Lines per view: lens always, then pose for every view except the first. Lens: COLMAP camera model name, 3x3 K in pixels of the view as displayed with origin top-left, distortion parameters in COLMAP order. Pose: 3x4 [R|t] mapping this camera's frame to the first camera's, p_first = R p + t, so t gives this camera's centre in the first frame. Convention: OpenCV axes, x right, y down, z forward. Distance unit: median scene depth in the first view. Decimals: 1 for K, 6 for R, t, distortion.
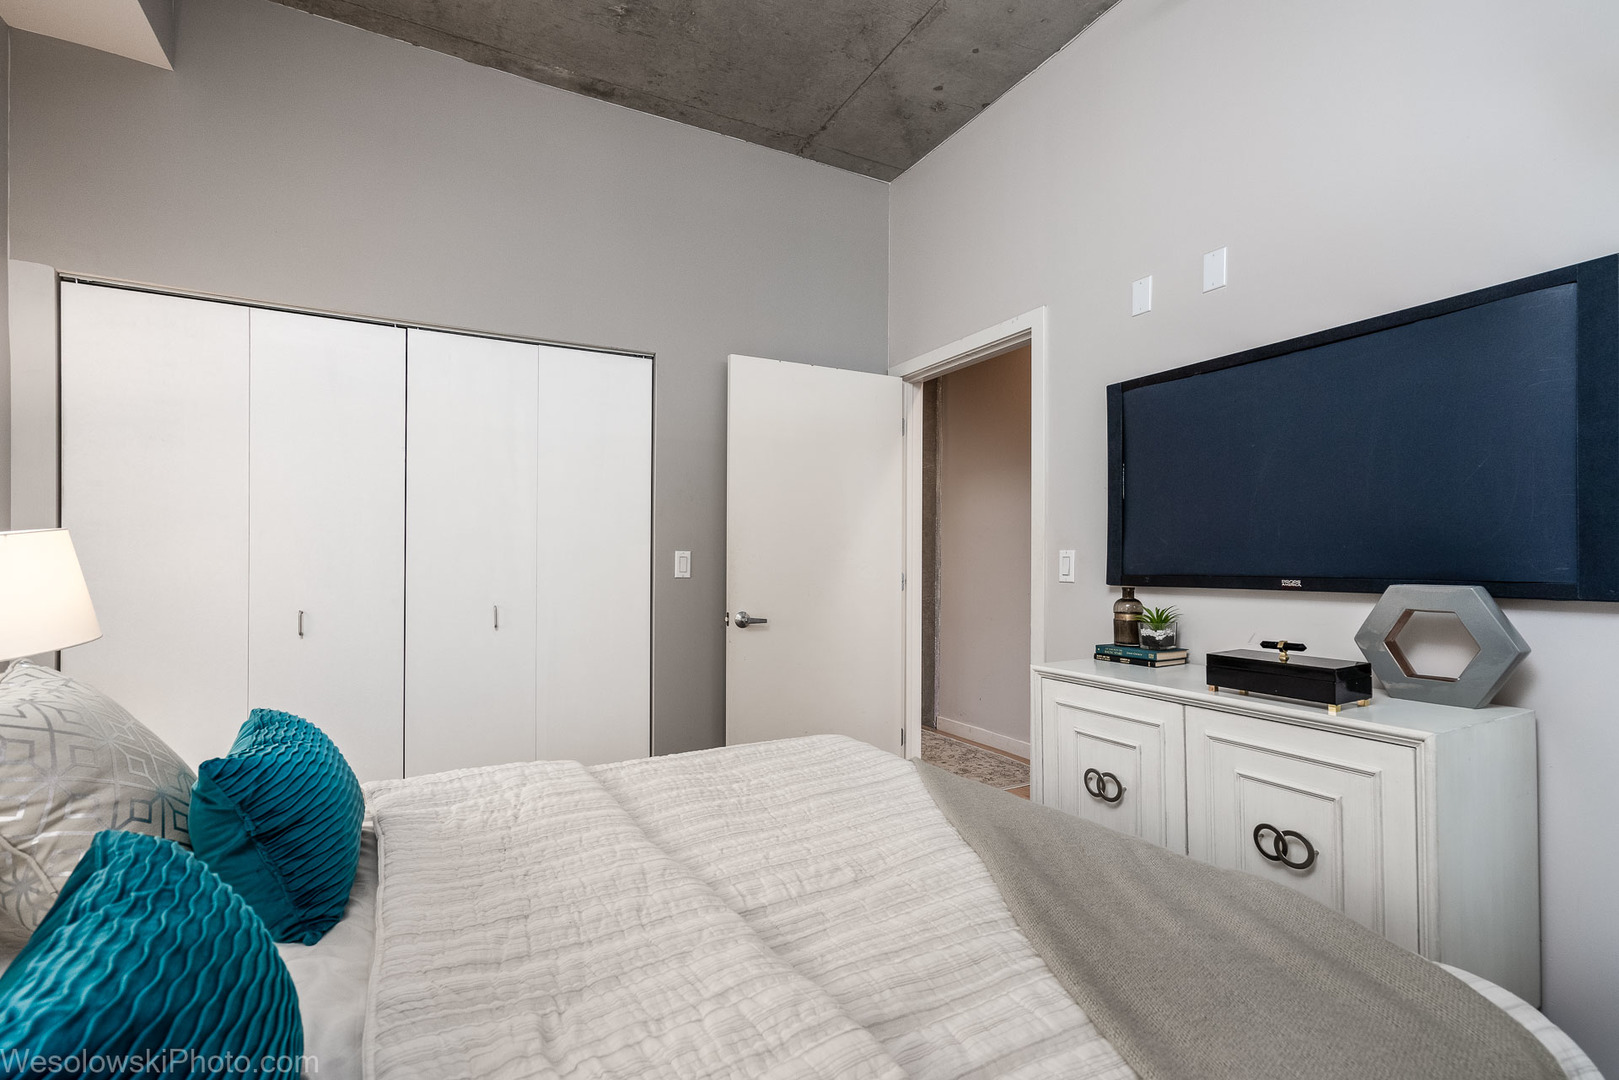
lens RADIAL K [[747.7, 0, 807.1], [0, 747.7, 571.0], [0, 0, 1]] dist [-0.001008, 0.000989]
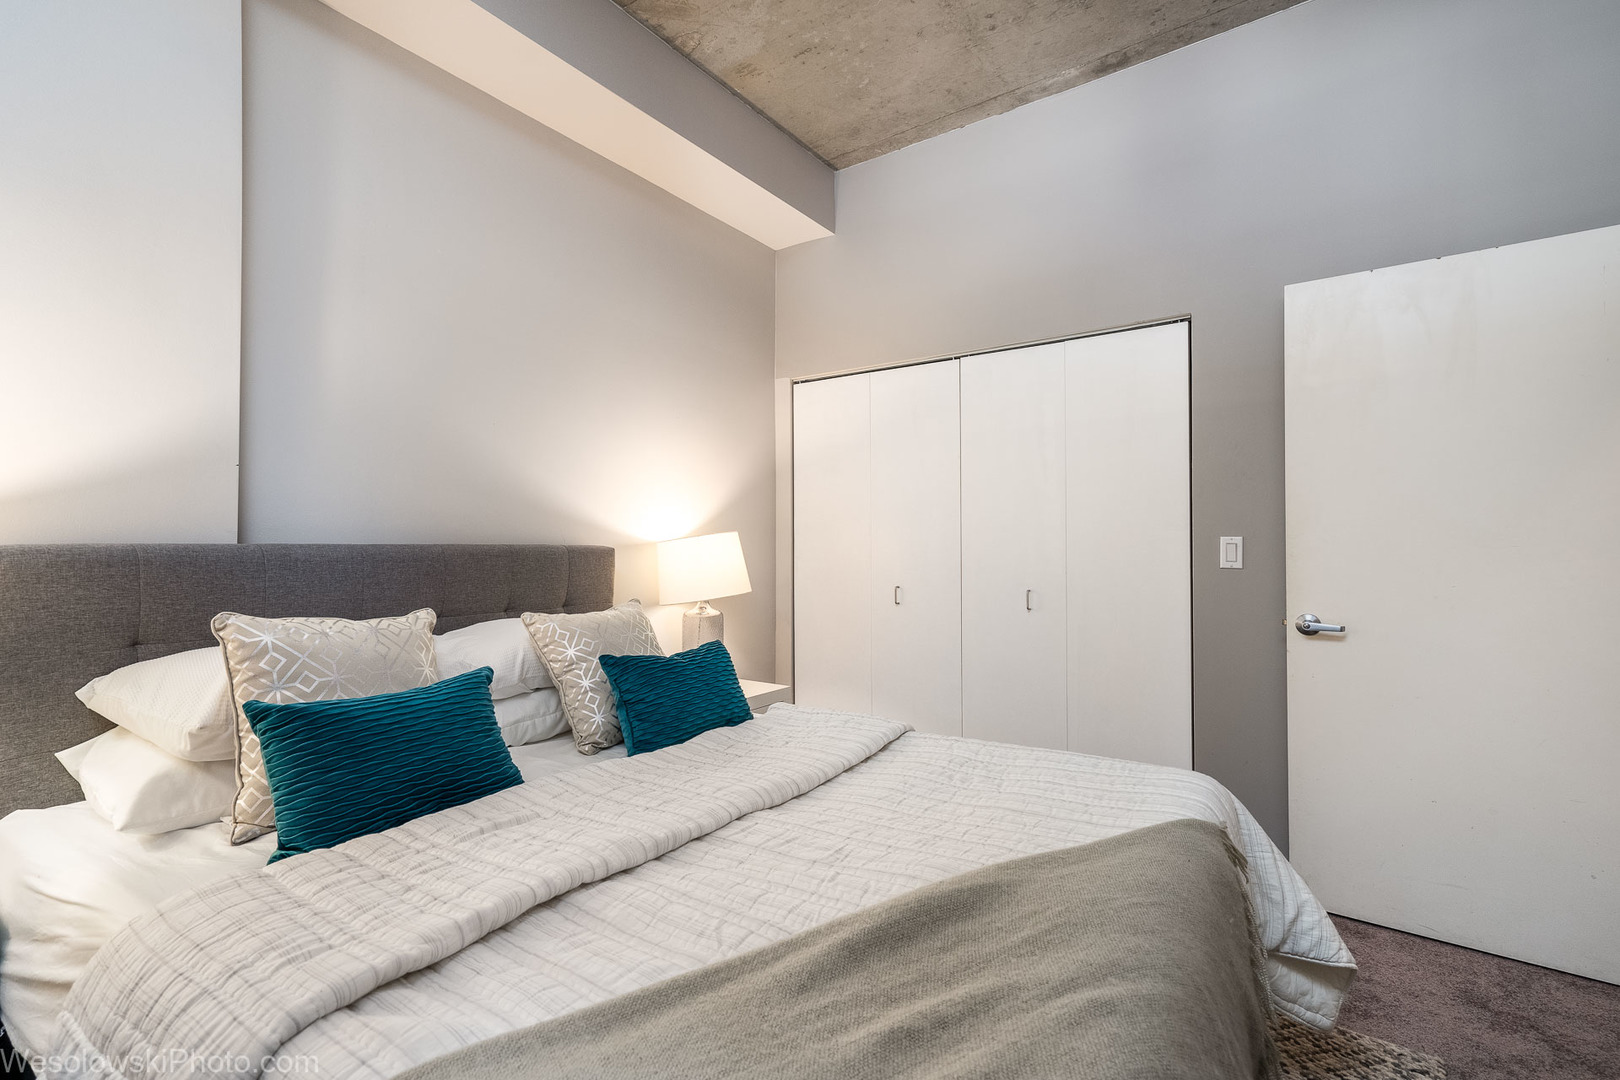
lens RADIAL K [[740.9, 0, 793.9], [0, 740.9, 543.9], [0, 0, 1]] dist [0.000004, 0.000846]
pose [[0.416413, -0.004460, -0.909165, 0.392240], [-0.012225, 0.999870, -0.010505, -0.003729], [0.909094, 0.015489, 0.416304, 0.215591]]
